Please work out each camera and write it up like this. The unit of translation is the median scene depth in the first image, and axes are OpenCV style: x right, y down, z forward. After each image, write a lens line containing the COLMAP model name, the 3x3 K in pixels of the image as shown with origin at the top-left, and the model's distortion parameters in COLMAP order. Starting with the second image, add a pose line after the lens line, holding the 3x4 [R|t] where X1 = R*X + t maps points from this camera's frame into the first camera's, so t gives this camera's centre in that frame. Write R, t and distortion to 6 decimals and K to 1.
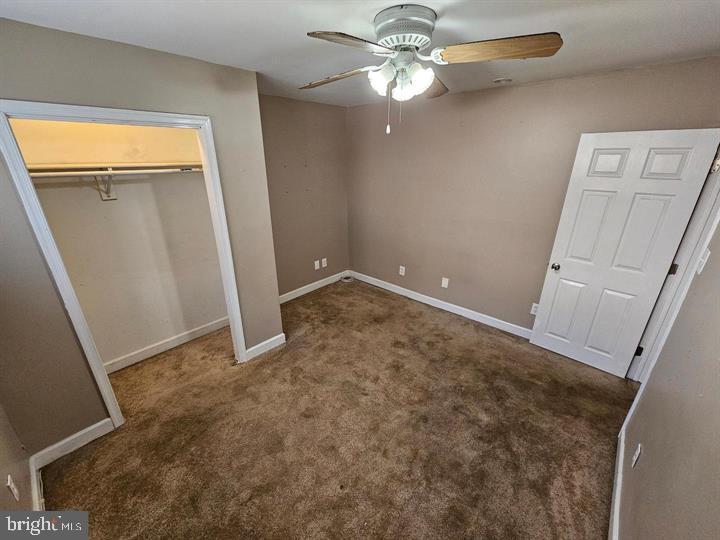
lens RADIAL K [[296.9, 0, 357.4], [0, 296.9, 269.7], [0, 0, 1]] dist [0.002128, -0.000477]
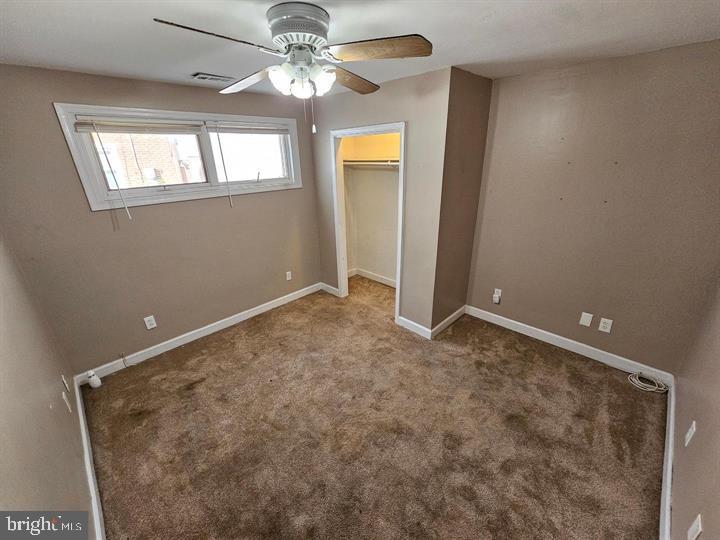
lens RADIAL K [[296.9, 0, 354.7], [0, 296.9, 272.5], [0, 0, 1]] dist [0.002128, -0.000477]
pose [[-0.067047, 0.372400, -0.925647, 0.684199], [-0.330941, 0.866915, 0.372742, -0.268359], [0.941267, 0.331325, 0.065118, 0.697371]]
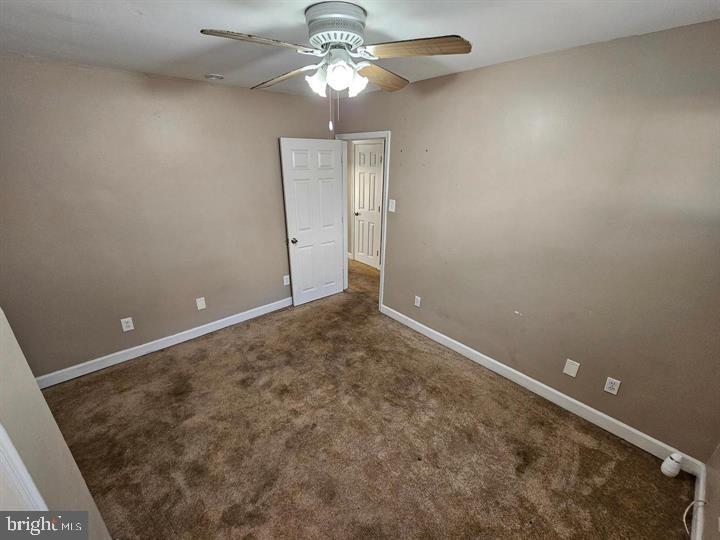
lens RADIAL K [[296.9, 0, 356.2], [0, 296.9, 273.2], [0, 0, 1]] dist [0.002128, -0.000477]
pose [[0.128391, -0.367114, 0.921273, -0.525354], [0.347284, 0.886784, 0.304972, -0.181922], [-0.928929, 0.280787, 0.241348, 0.472996]]
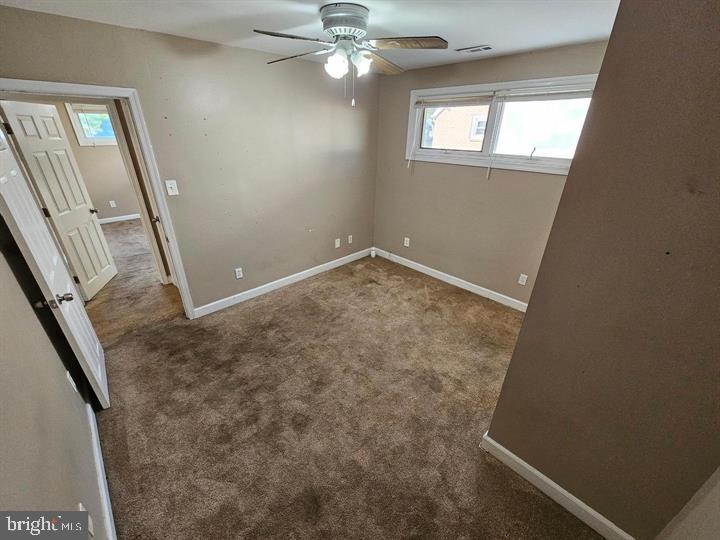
lens RADIAL K [[296.9, 0, 355.4], [0, 296.9, 273.8], [0, 0, 1]] dist [0.002128, -0.000477]
pose [[-0.996107, -0.052300, 0.070955, -0.013826], [0.016201, 0.682623, 0.730591, -0.497928], [-0.086645, 0.728897, -0.679118, 1.320051]]
